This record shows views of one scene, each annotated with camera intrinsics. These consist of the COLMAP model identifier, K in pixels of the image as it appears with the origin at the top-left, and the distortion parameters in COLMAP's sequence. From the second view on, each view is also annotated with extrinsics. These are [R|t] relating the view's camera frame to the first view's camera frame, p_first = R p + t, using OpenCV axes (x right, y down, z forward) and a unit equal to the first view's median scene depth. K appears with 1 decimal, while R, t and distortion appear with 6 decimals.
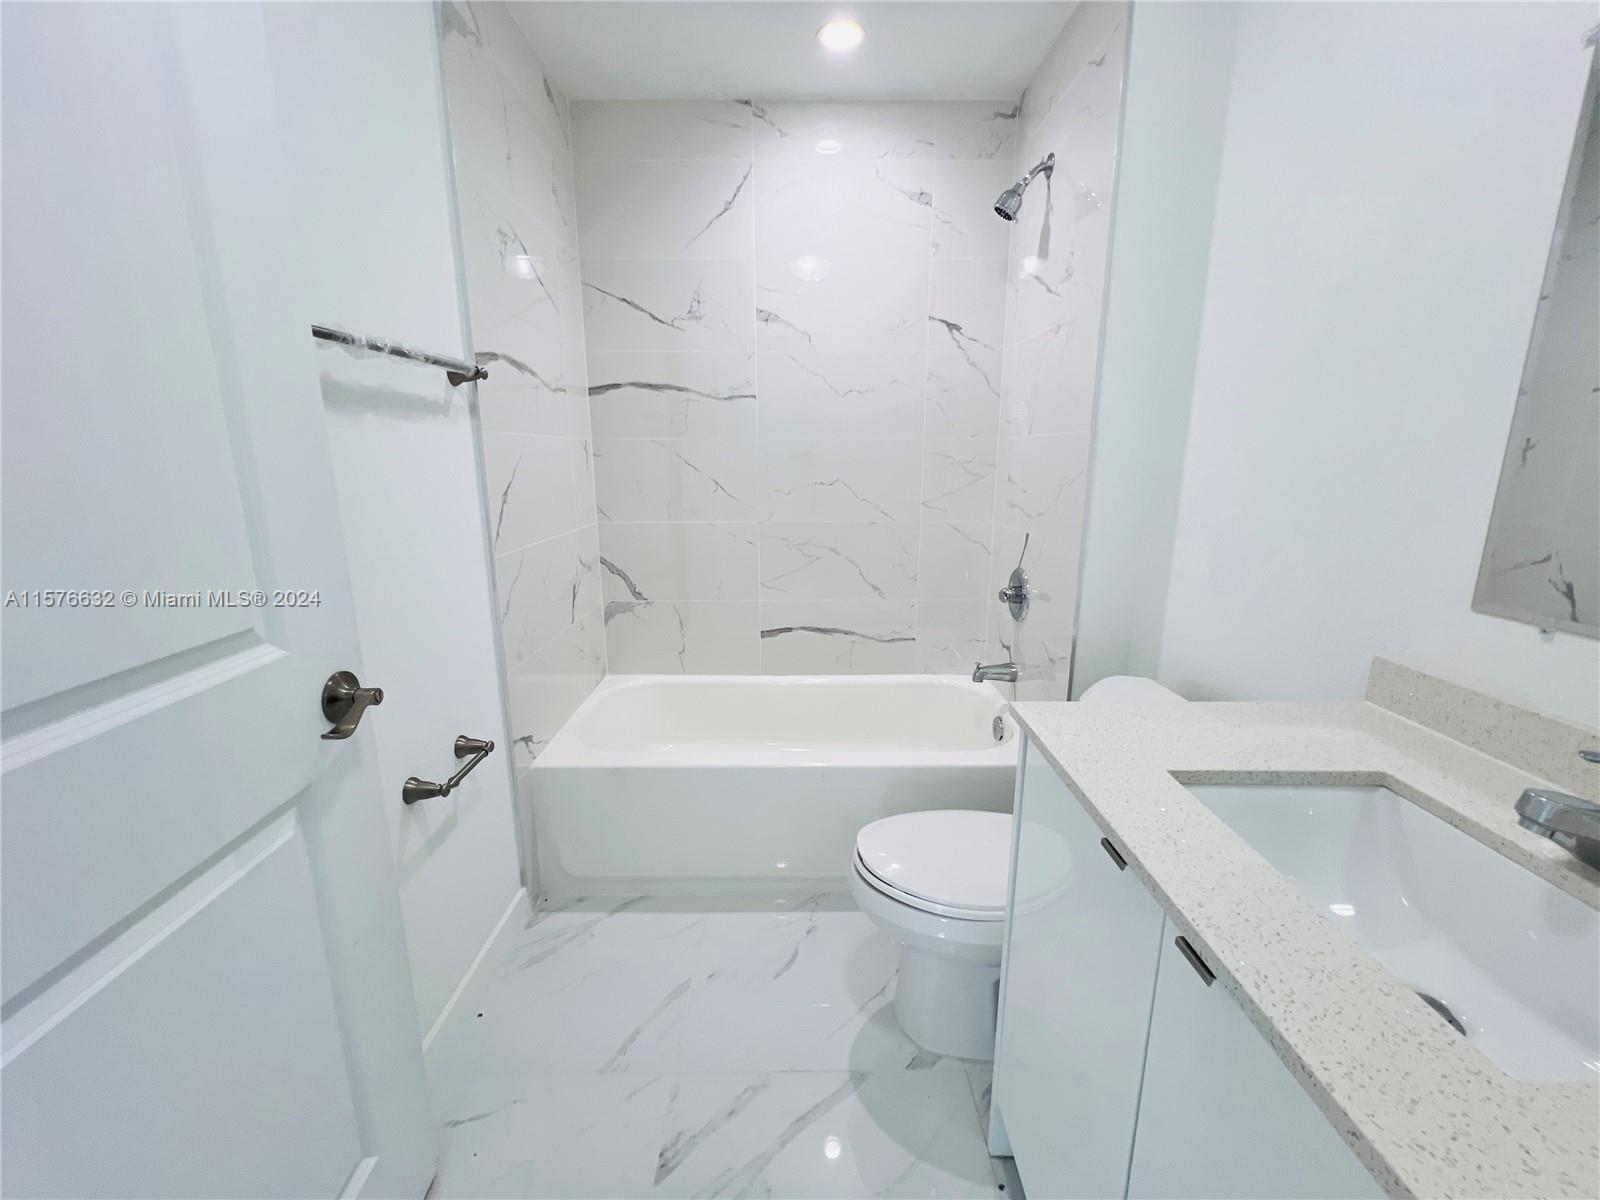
lens RADIAL K [[642.9, 0, 785.8], [0, 642.9, 598.2], [0, 0, 1]] dist [0.000170, 0.000275]
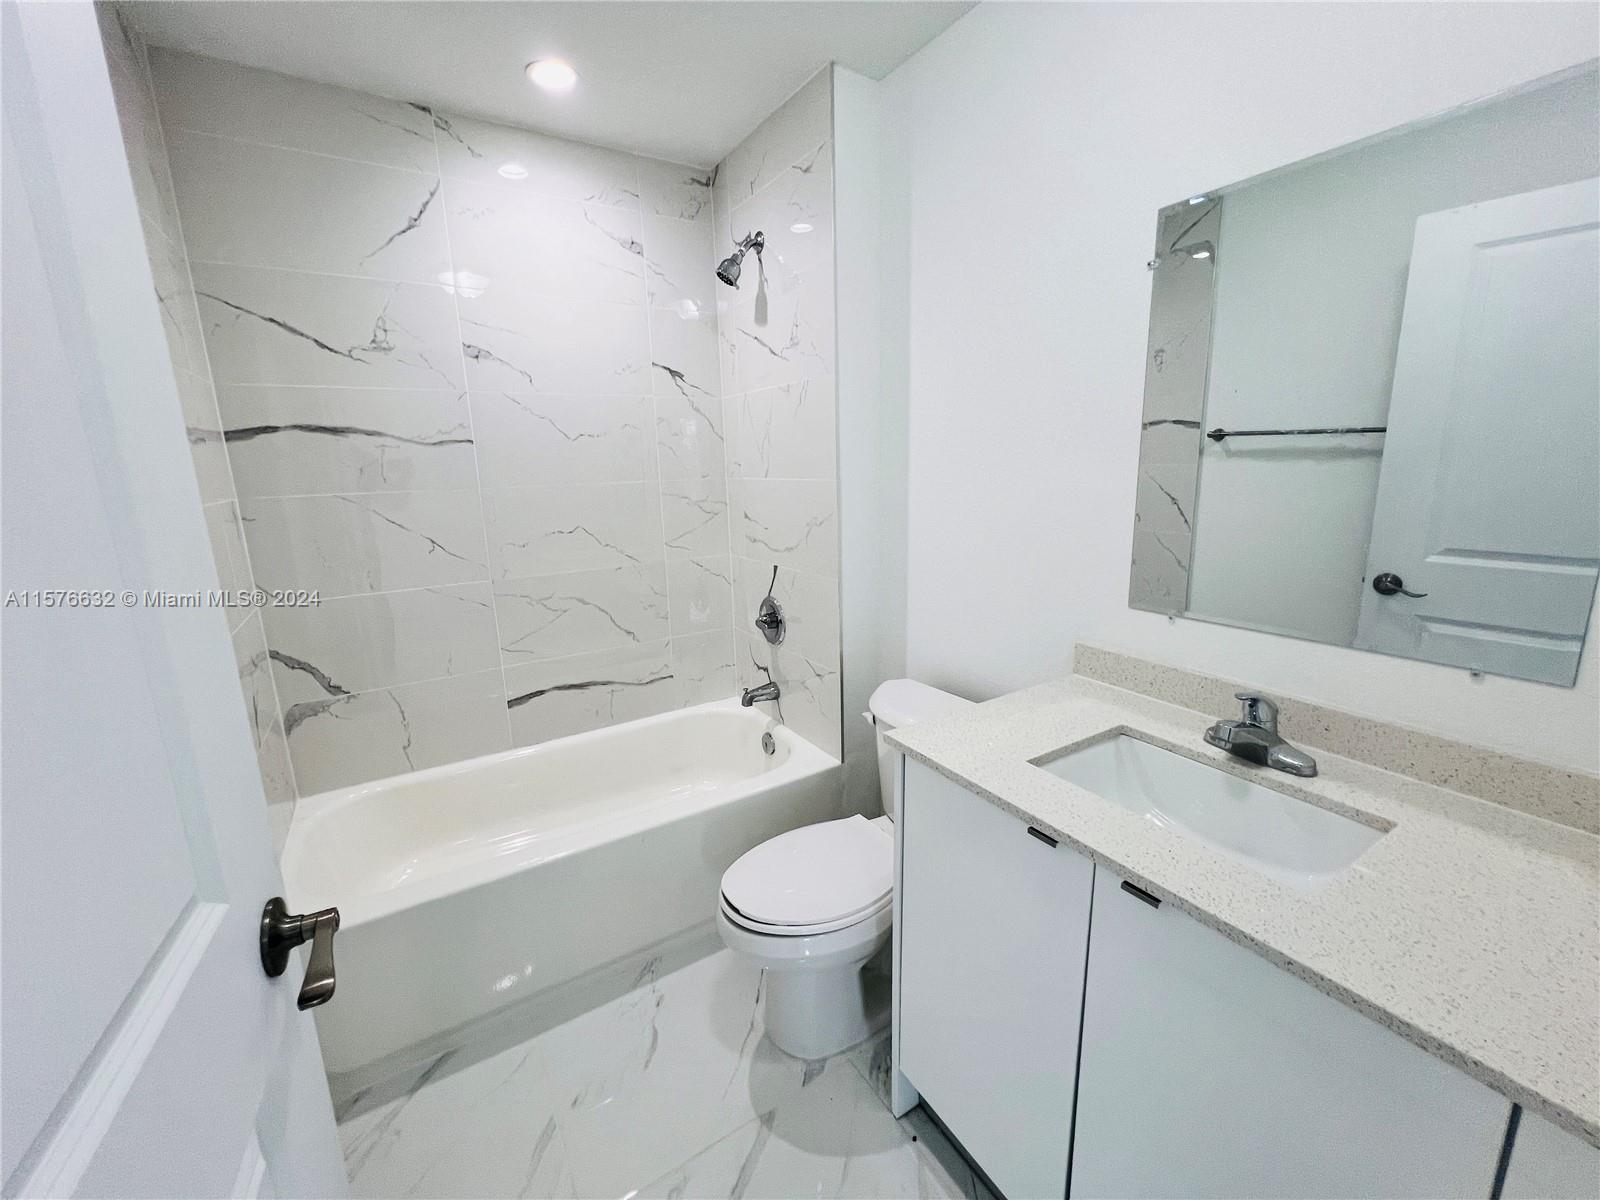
lens RADIAL K [[642.9, 0, 805.6], [0, 642.9, 603.5], [0, 0, 1]] dist [0.000170, 0.000275]
pose [[0.846553, -0.135641, 0.514733, -0.146904], [0.142954, 0.989398, 0.025616, -0.052147], [-0.512750, 0.051898, 0.856968, 0.022635]]
